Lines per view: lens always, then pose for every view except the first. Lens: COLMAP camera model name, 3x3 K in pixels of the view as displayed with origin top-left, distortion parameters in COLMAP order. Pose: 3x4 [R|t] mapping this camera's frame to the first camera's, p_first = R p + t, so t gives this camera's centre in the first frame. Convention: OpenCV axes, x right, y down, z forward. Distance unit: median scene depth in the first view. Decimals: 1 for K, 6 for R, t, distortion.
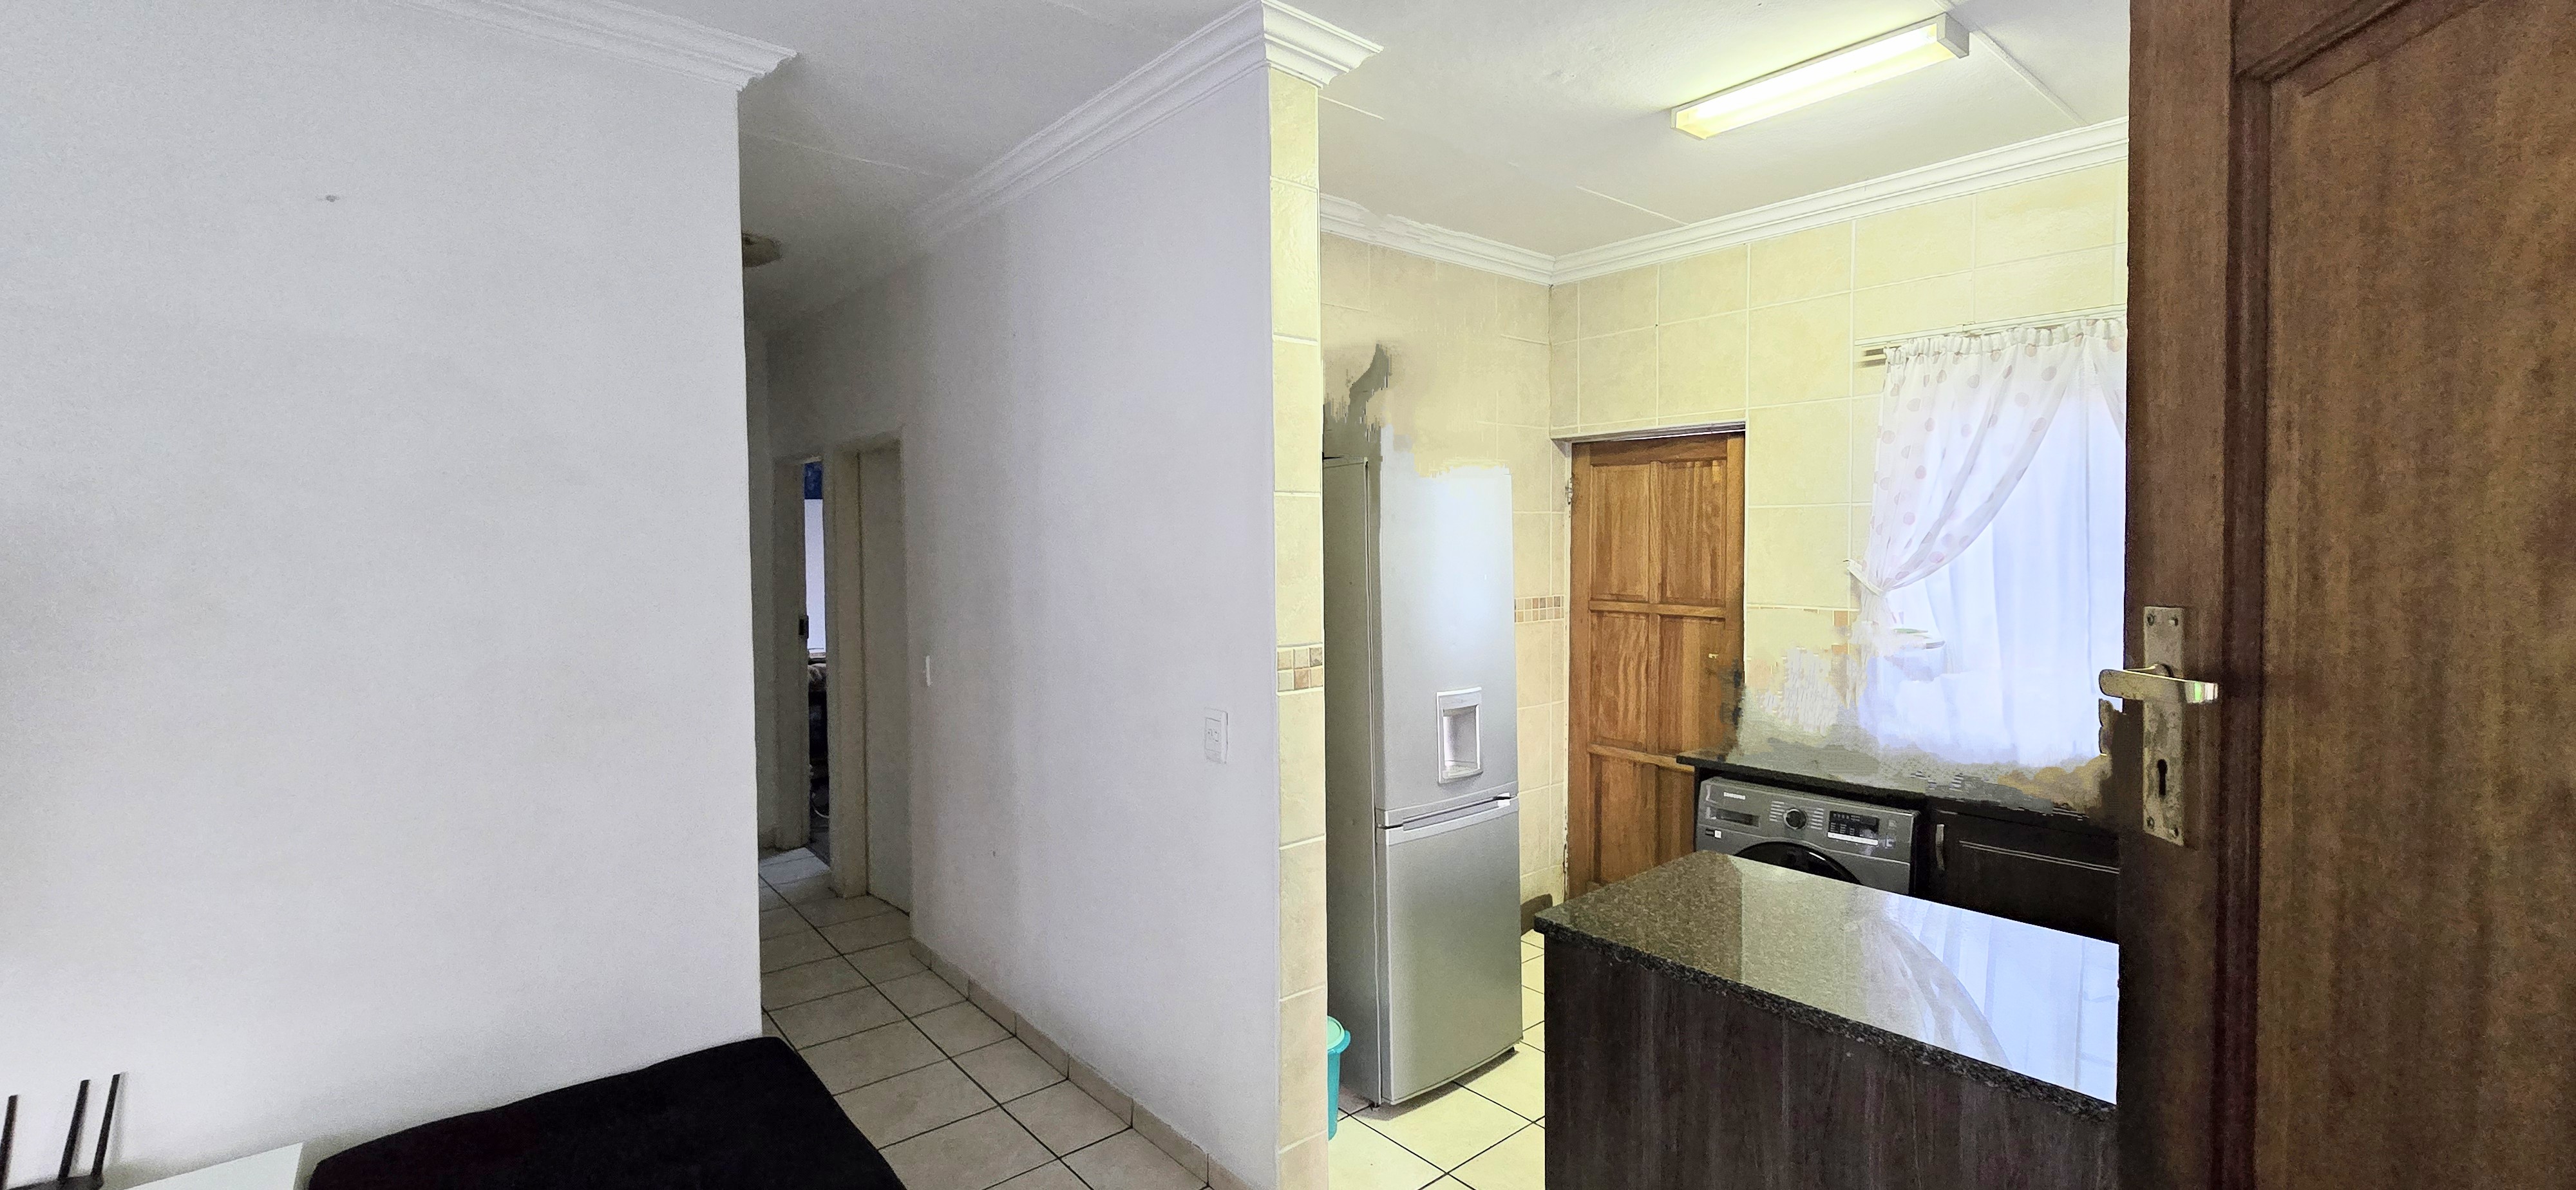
lens RADIAL K [[1057.5, 0, 1285.5], [0, 1057.5, 578.2], [0, 0, 1]] dist [-0.001813, 0.000677]
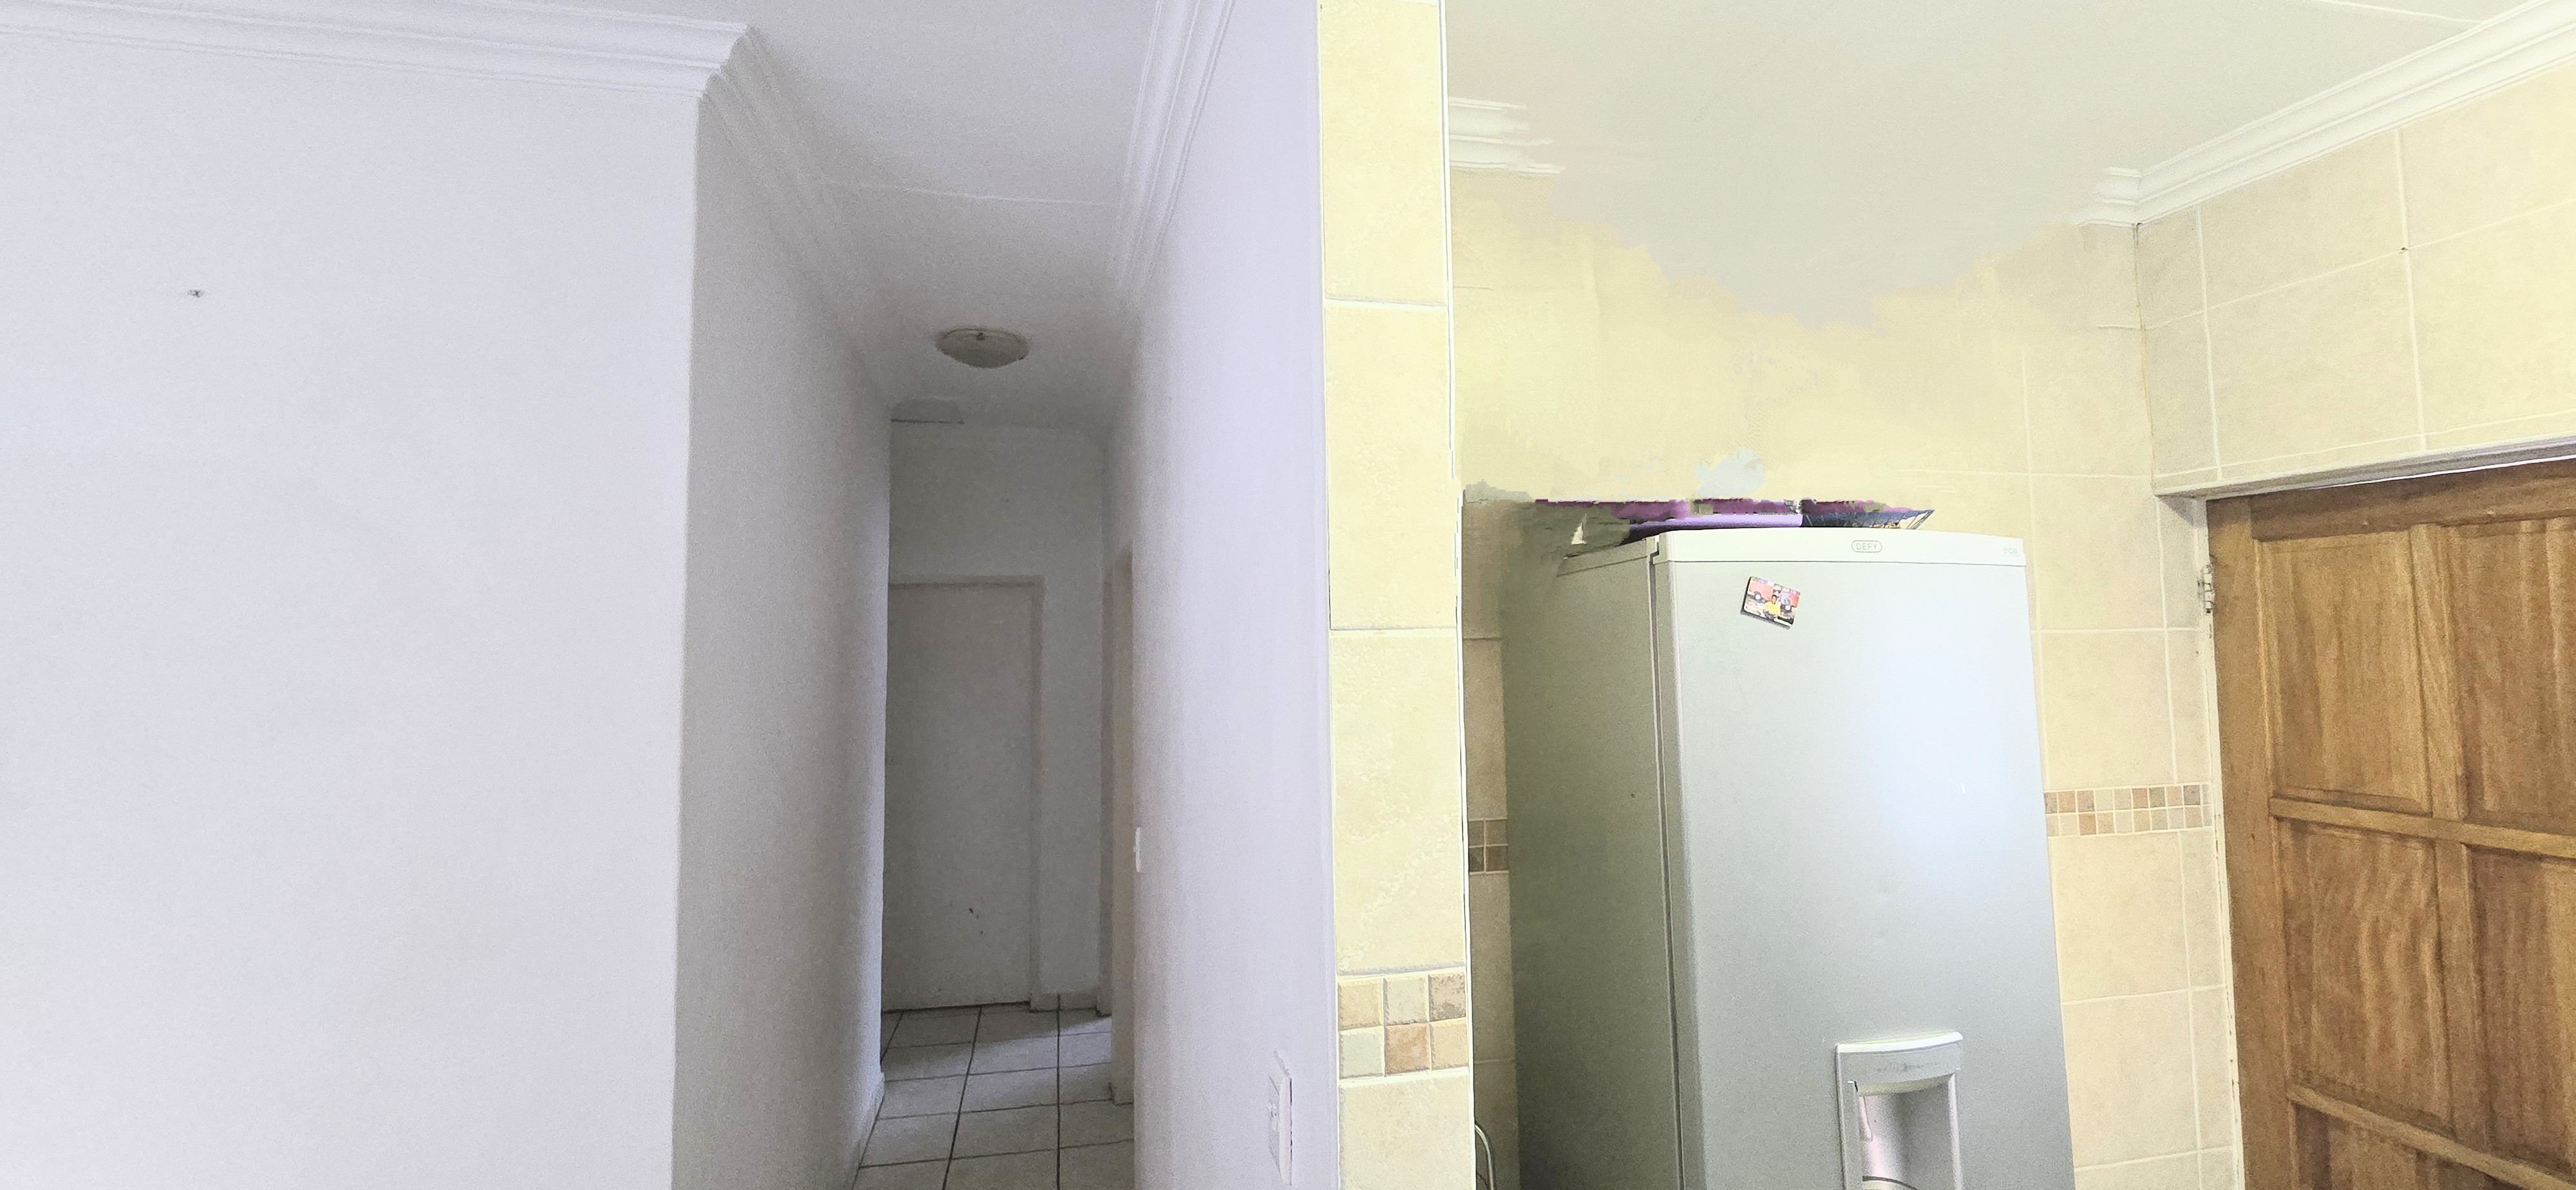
lens RADIAL K [[1057.5, 0, 1285.5], [0, 1057.5, 578.2], [0, 0, 1]] dist [-0.001813, 0.000677]
pose [[0.888995, -0.033980, -0.456654, 0.101150], [-0.010461, 0.995476, -0.094440, -0.033191], [0.457797, 0.088734, 0.884618, 0.320007]]
